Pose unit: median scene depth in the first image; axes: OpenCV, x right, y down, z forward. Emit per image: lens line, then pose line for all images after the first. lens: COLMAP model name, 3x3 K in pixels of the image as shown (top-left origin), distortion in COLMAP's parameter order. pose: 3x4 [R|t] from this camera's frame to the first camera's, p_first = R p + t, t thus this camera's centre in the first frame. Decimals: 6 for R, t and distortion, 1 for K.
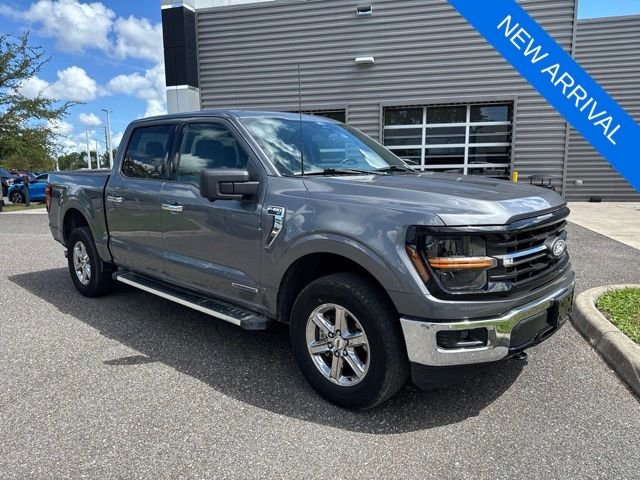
lens RADIAL K [[446.5, 0, 319.1], [0, 446.5, 243.0], [0, 0, 1]] dist [0.053385, -0.068467]
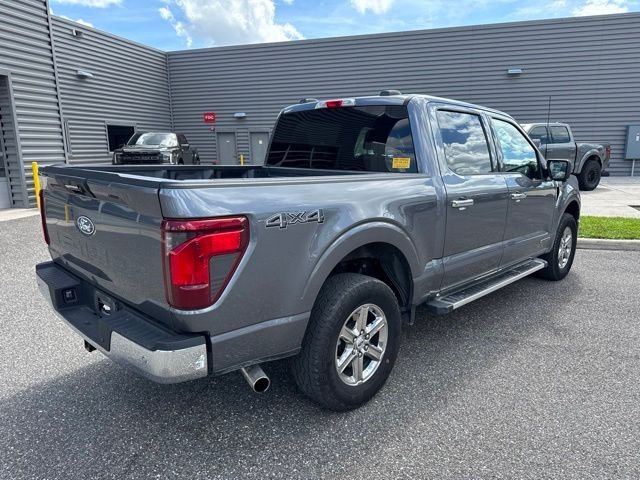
lens RADIAL K [[449.5, 0, 316.7], [0, 449.5, 242.9], [0, 0, 1]] dist [0.034882, -0.039365]
pose [[0.048377, -0.194240, 0.979760, -1.436566], [0.167083, 0.968661, 0.183789, -0.250126], [-0.984755, 0.154810, 0.079315, 1.393857]]
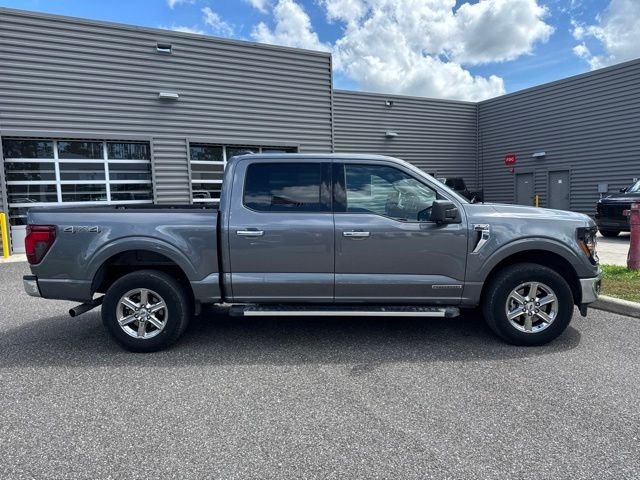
lens RADIAL K [[446.5, 0, 319.1], [0, 446.5, 243.0], [0, 0, 1]] dist [0.053385, -0.068467]
pose [[0.758762, -0.072942, 0.647271, -1.142129], [0.119806, 0.992385, -0.028610, -0.033794], [-0.640255, 0.099255, 0.761723, 0.170863]]
